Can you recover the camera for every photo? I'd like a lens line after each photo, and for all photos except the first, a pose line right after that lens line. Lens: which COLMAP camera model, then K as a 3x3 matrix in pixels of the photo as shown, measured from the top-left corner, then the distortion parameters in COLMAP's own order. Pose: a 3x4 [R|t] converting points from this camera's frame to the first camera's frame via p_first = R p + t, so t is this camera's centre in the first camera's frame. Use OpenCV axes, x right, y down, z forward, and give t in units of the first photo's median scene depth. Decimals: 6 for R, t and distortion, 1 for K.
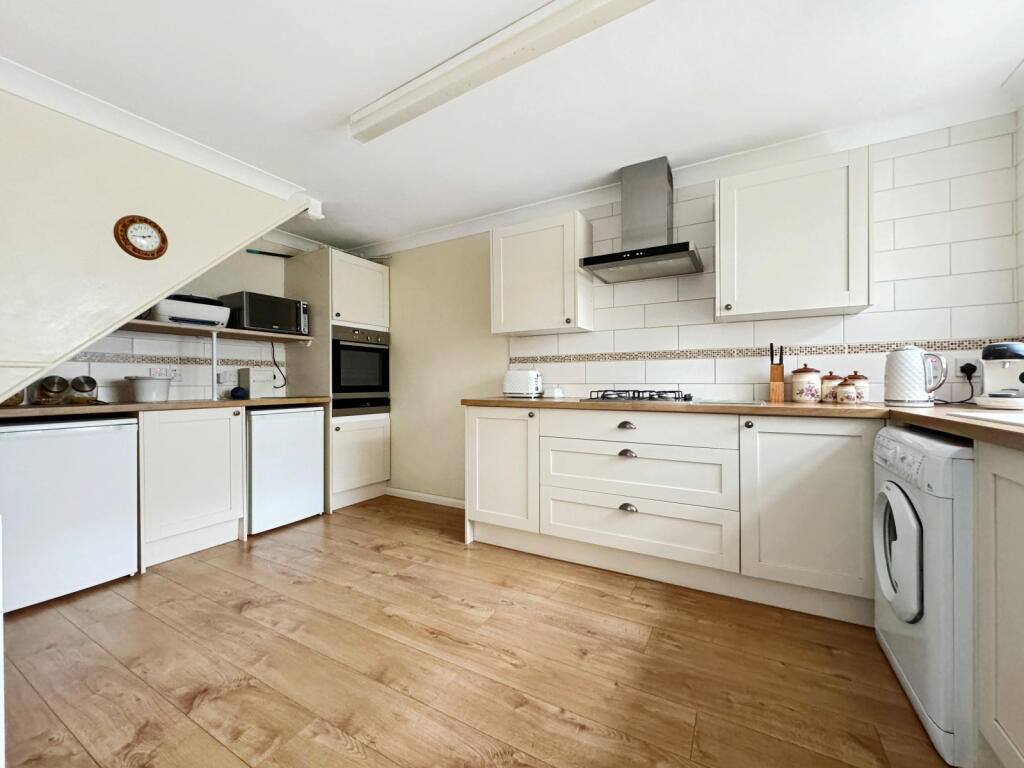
lens RADIAL K [[412.8, 0, 514.2], [0, 412.8, 382.7], [0, 0, 1]] dist [-0.004076, 0.000497]
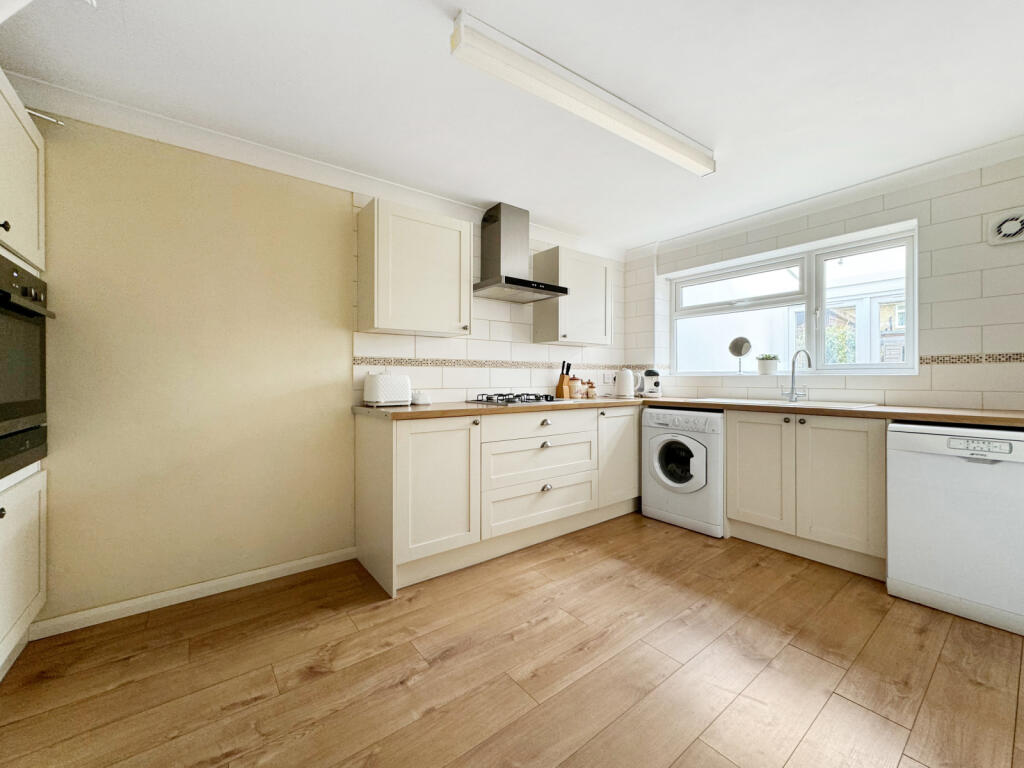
lens RADIAL K [[412.8, 0, 512.2], [0, 412.8, 378.8], [0, 0, 1]] dist [-0.004076, 0.000497]
pose [[0.389678, 0.001826, 0.920949, -0.915572], [-0.001540, 0.999998, -0.001331, -0.027213], [-0.920950, -0.000899, 0.389680, 0.603290]]
